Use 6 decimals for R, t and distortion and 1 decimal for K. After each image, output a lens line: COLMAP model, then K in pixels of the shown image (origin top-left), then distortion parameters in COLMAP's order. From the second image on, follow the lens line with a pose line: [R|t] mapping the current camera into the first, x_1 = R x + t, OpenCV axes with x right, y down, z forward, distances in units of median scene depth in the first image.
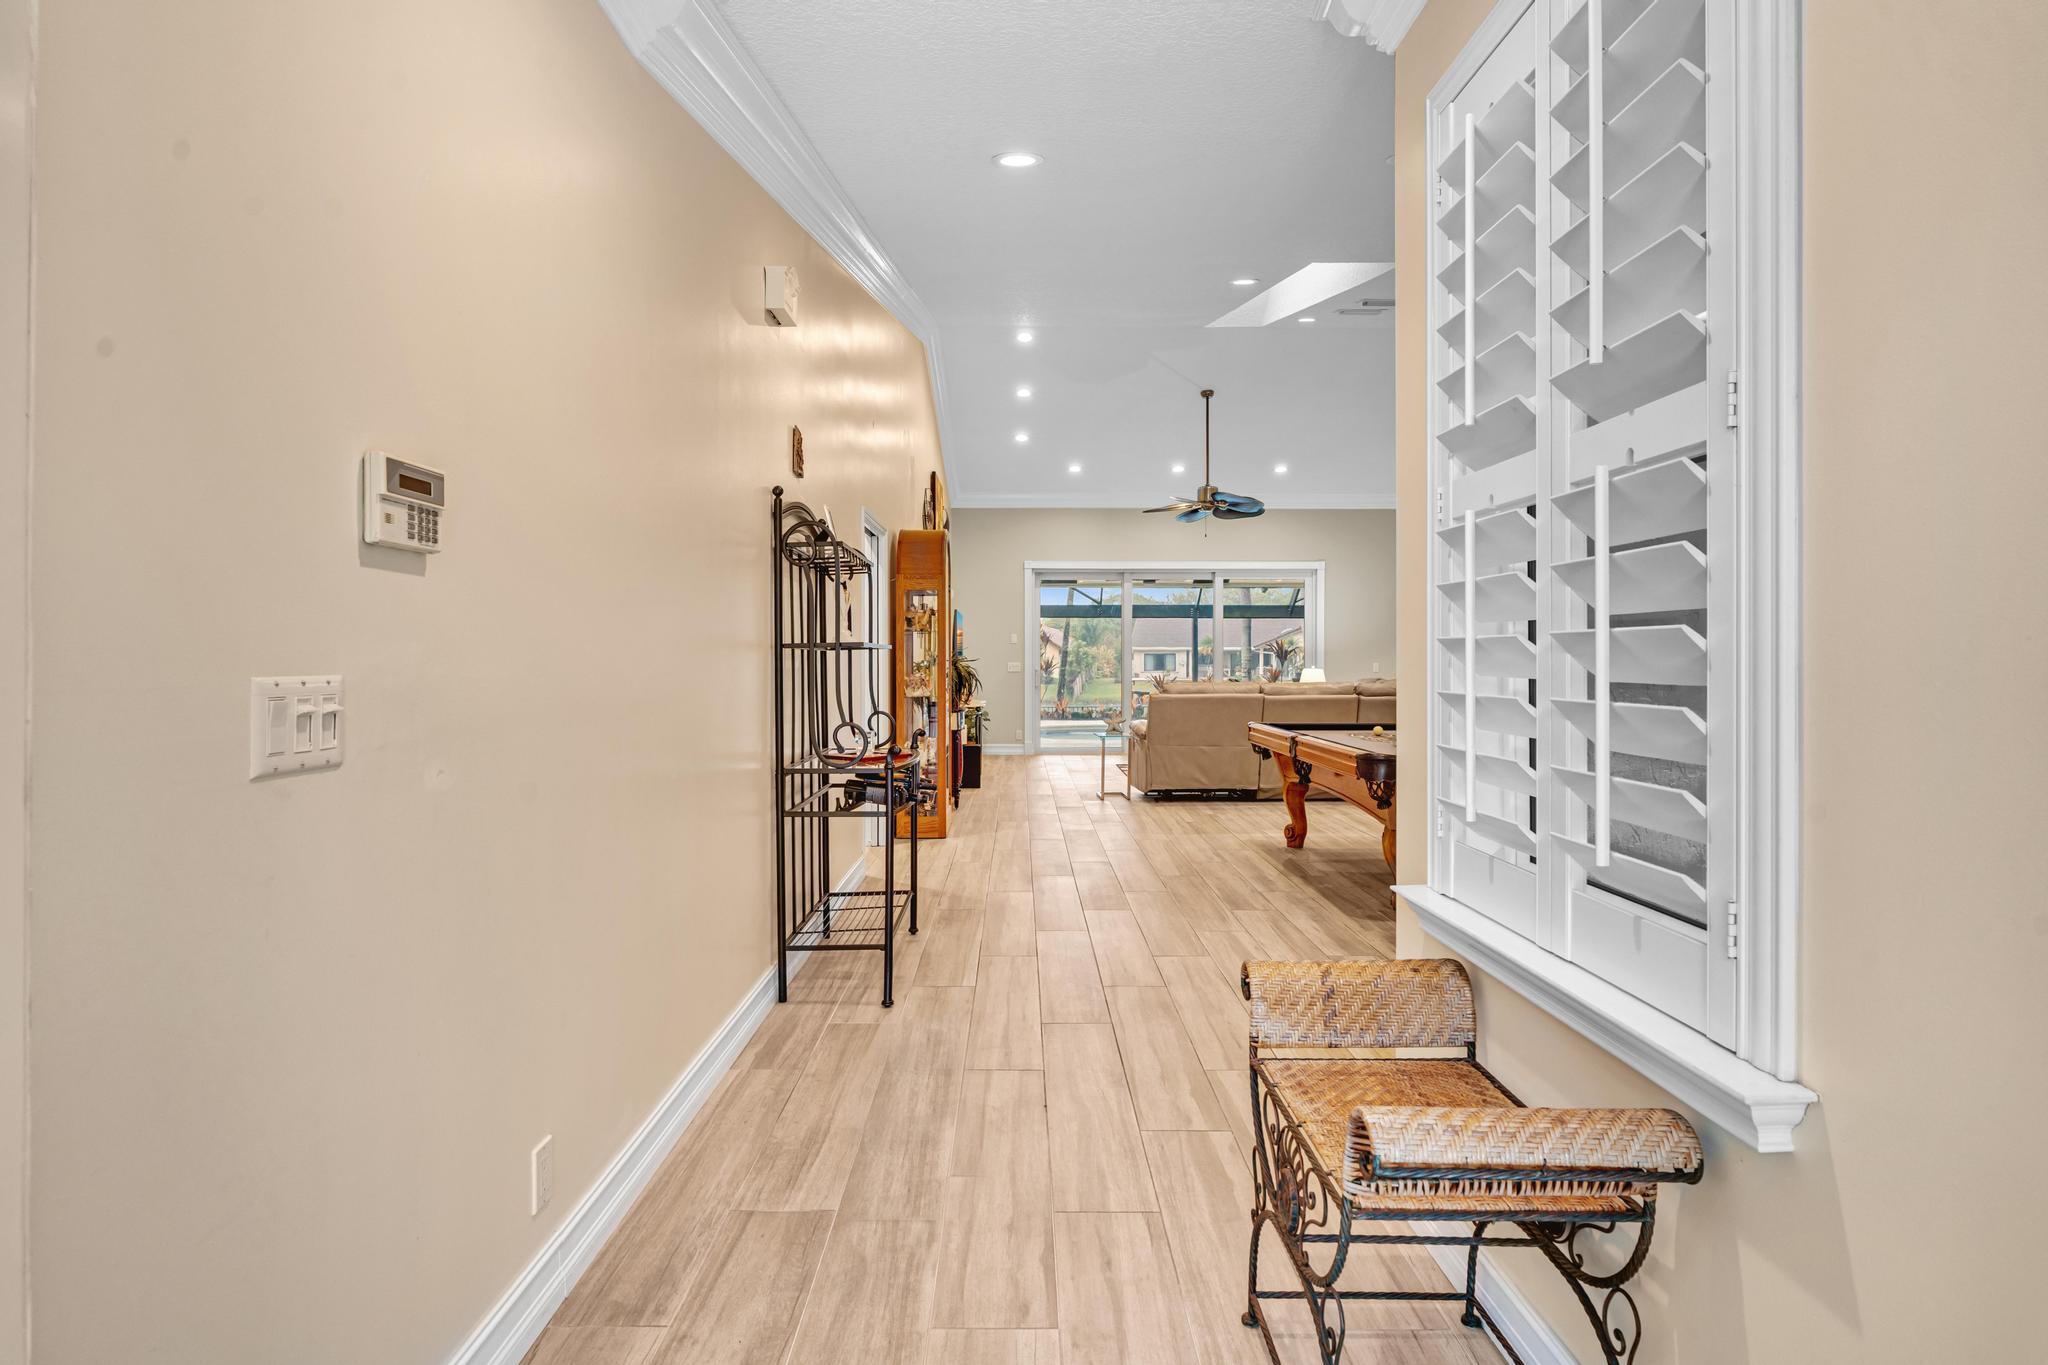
lens RADIAL K [[1028.3, 0, 1033.4], [0, 1028.3, 669.7], [0, 0, 1]] dist [0.002728, 0.000311]
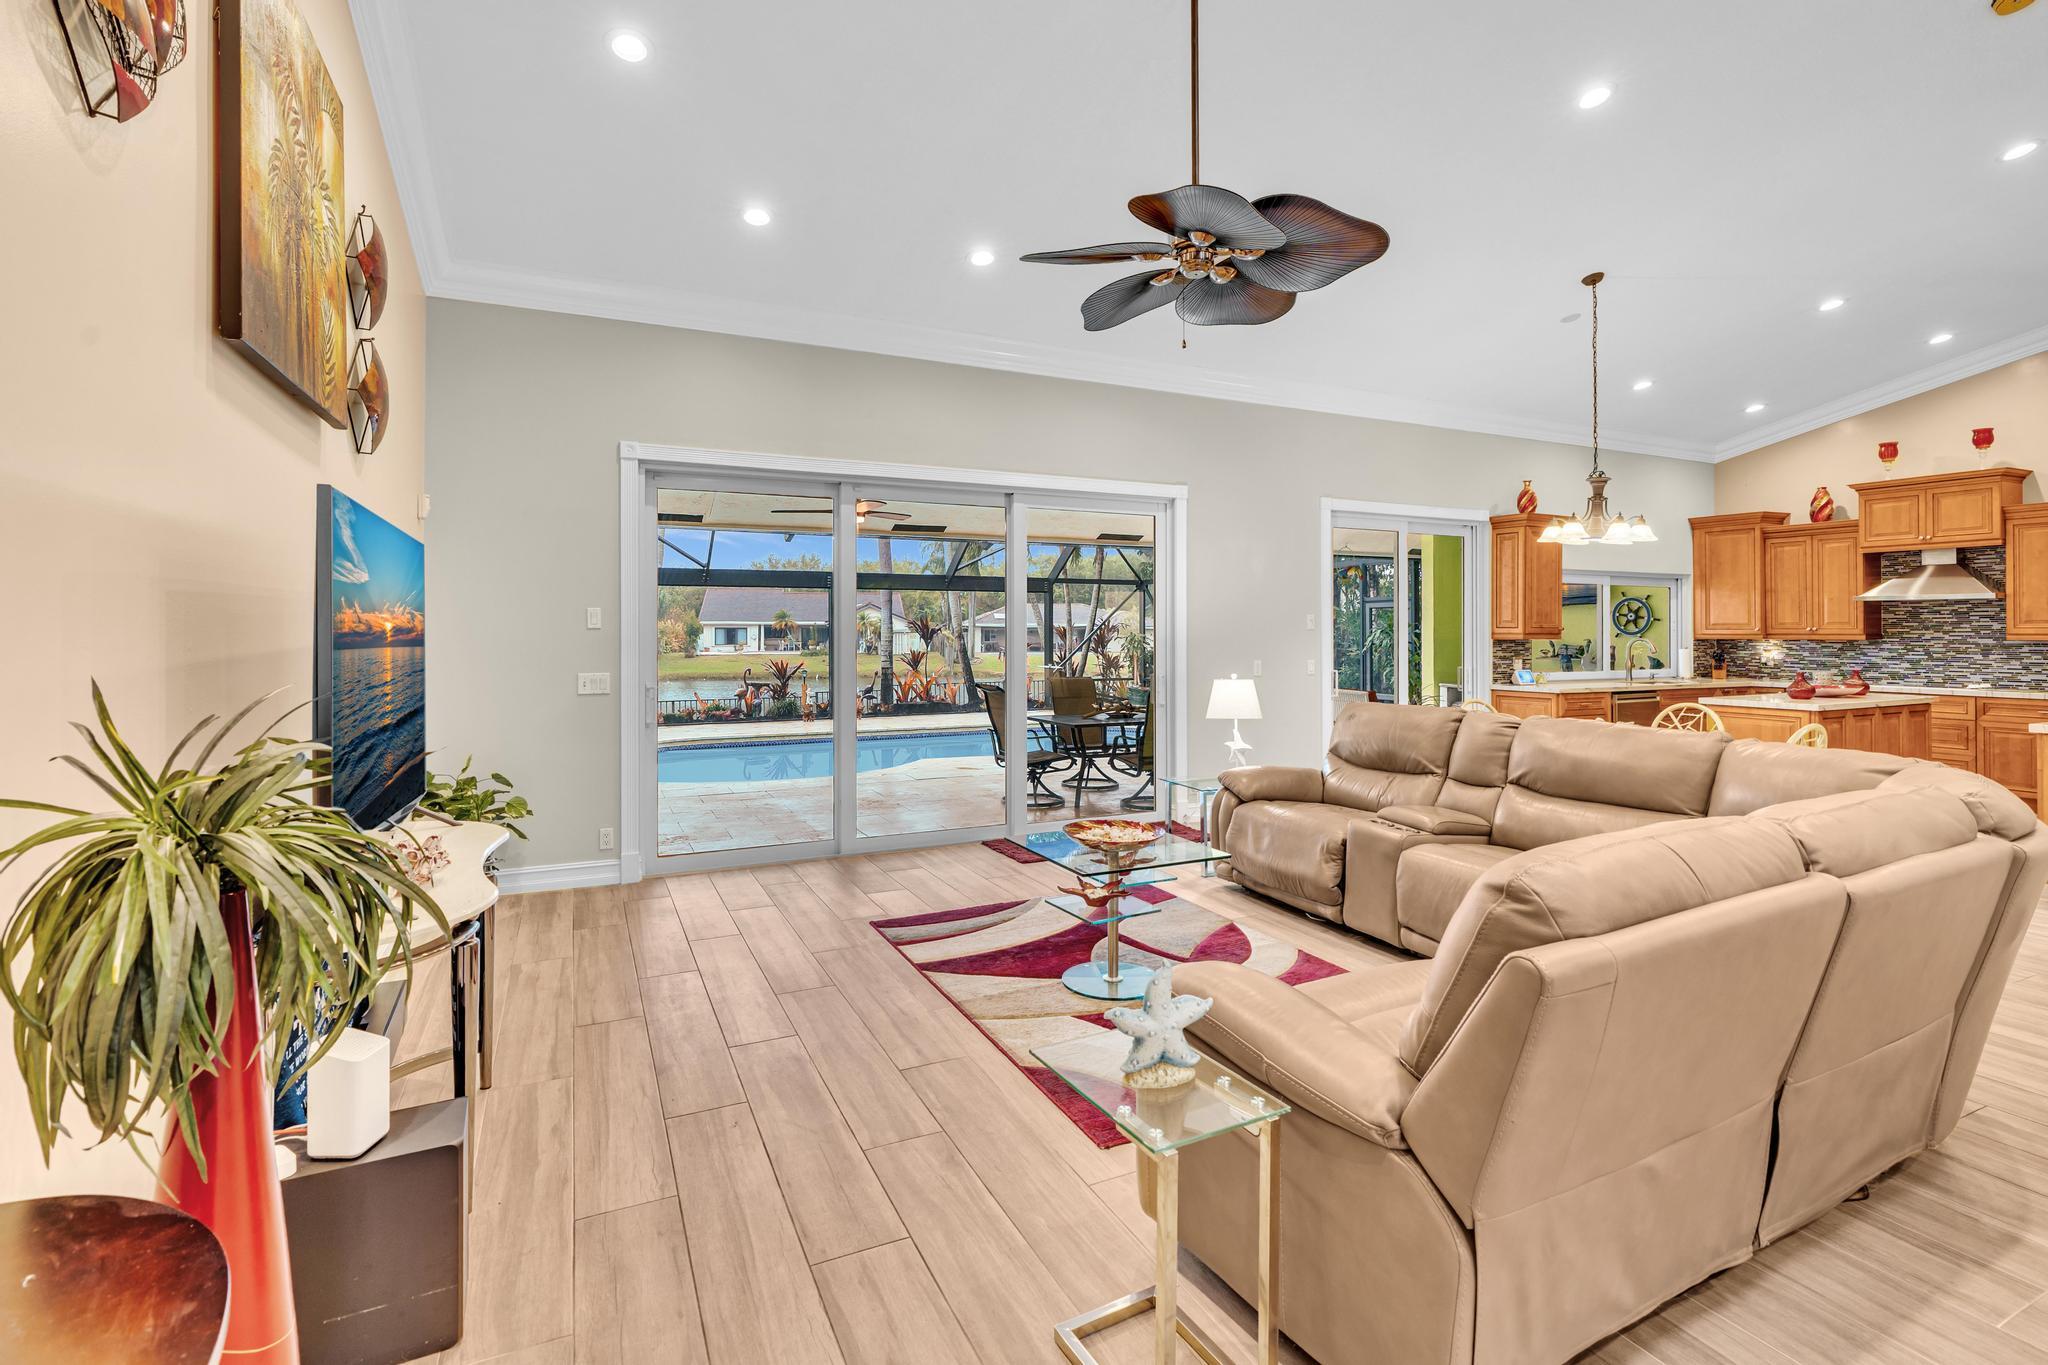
lens RADIAL K [[930.5, 0, 1024.9], [0, 930.5, 628.9], [0, 0, 1]] dist [-0.006763, 0.003295]
pose [[0.905926, -0.001129, 0.423435, -0.009778], [0.006828, 0.999905, -0.011943, -0.009300], [-0.423381, 0.013711, 0.905848, 0.272544]]
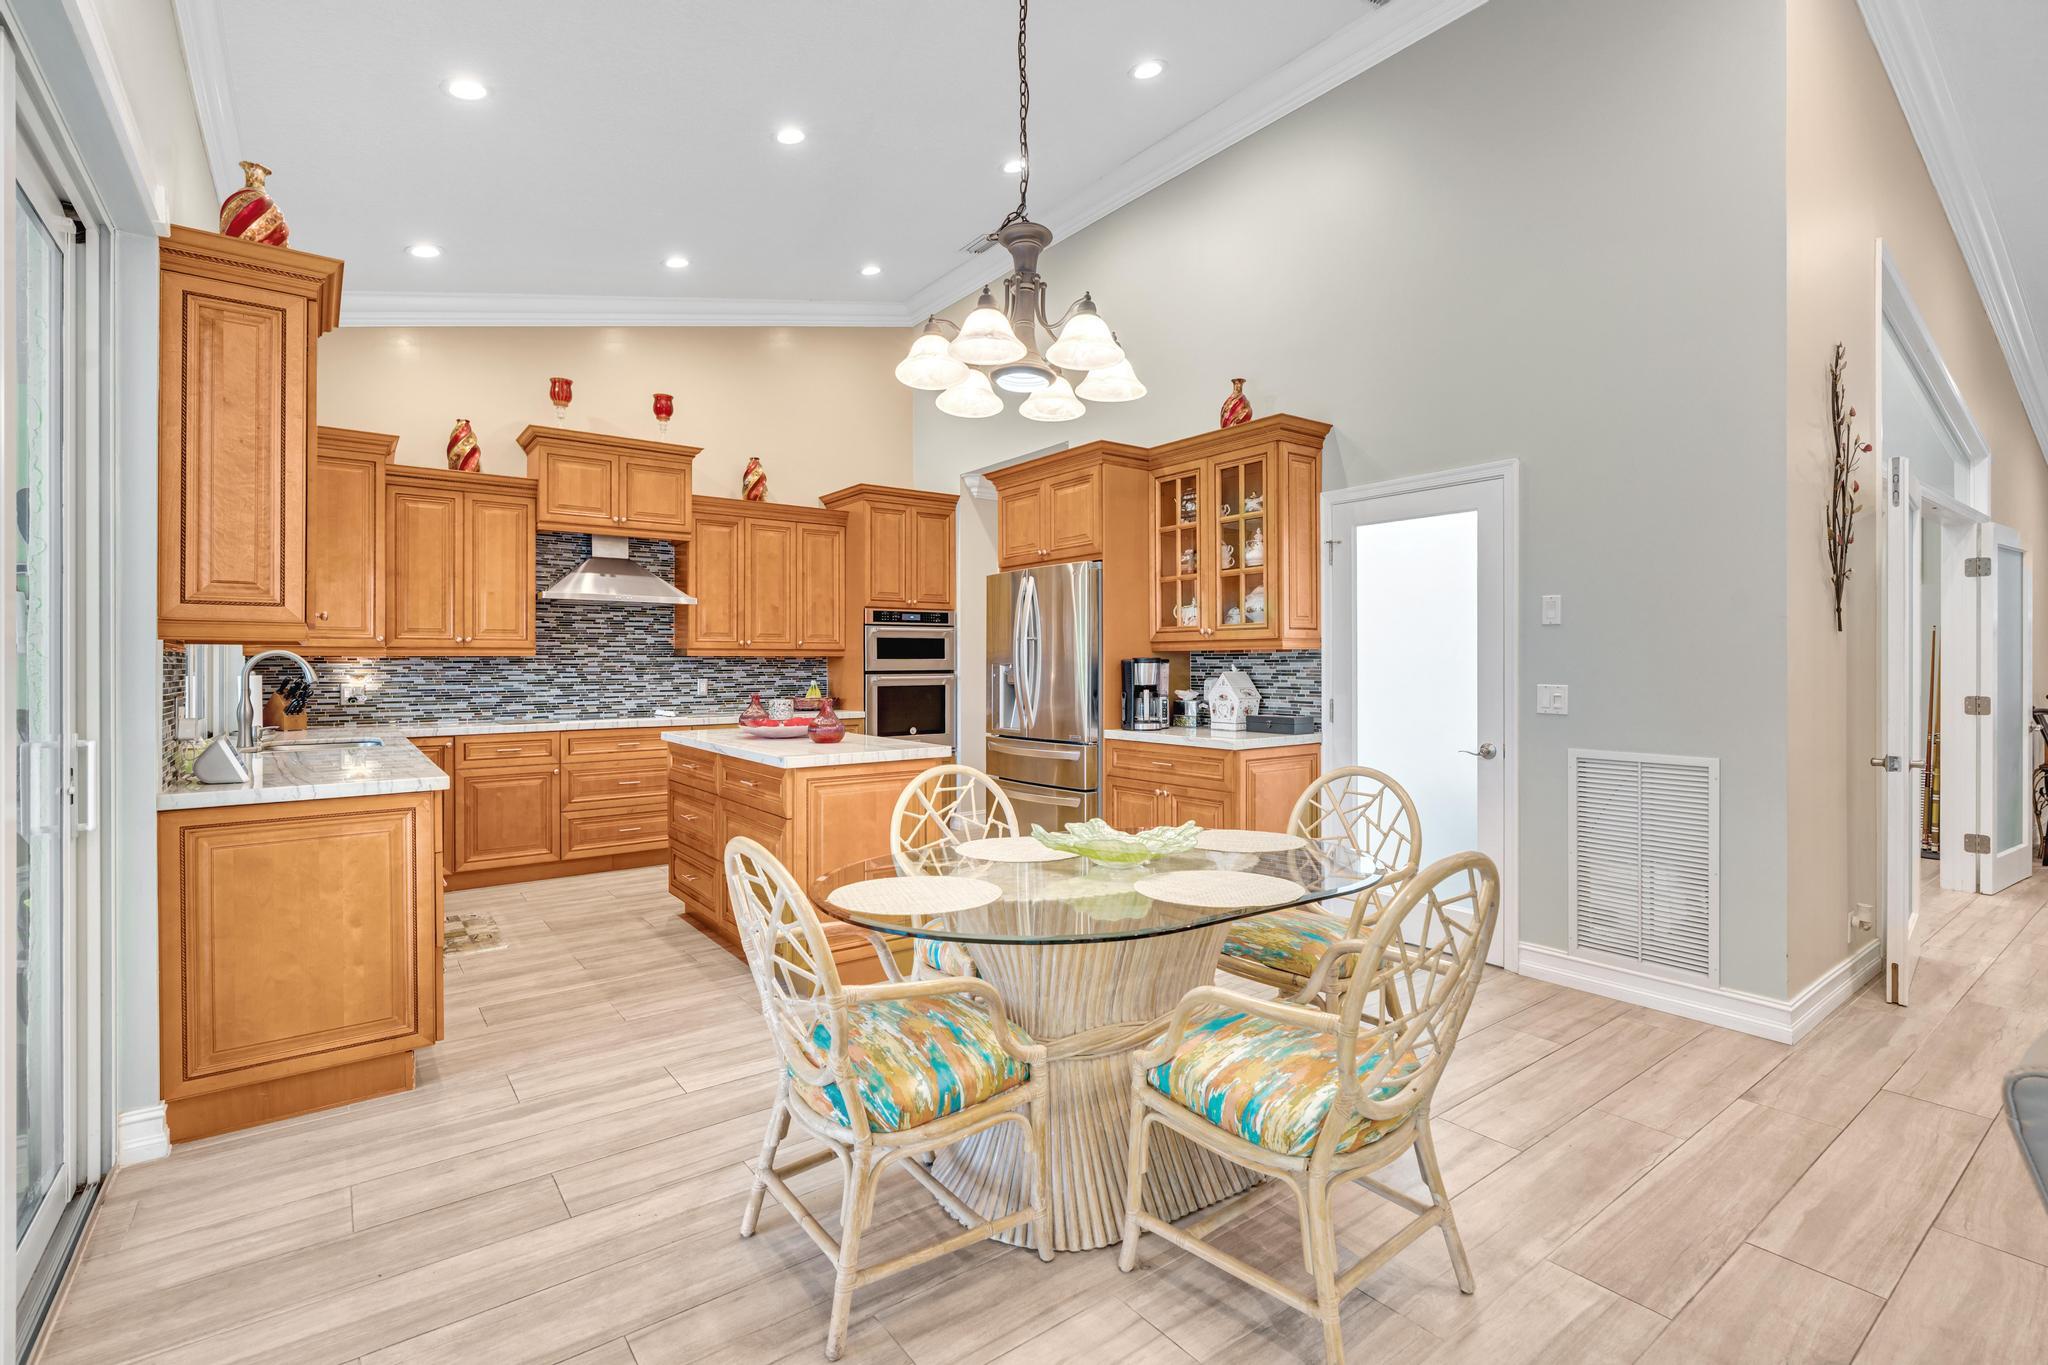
lens RADIAL K [[930.5, 0, 1024.9], [0, 930.5, 663.5], [0, 0, 1]] dist [-0.006763, 0.003295]
pose [[-0.595816, 0.000904, 0.803120, 0.134871], [0.010488, 0.999923, 0.006656, -0.006051], [-0.803052, 0.012389, -0.595780, 0.468306]]
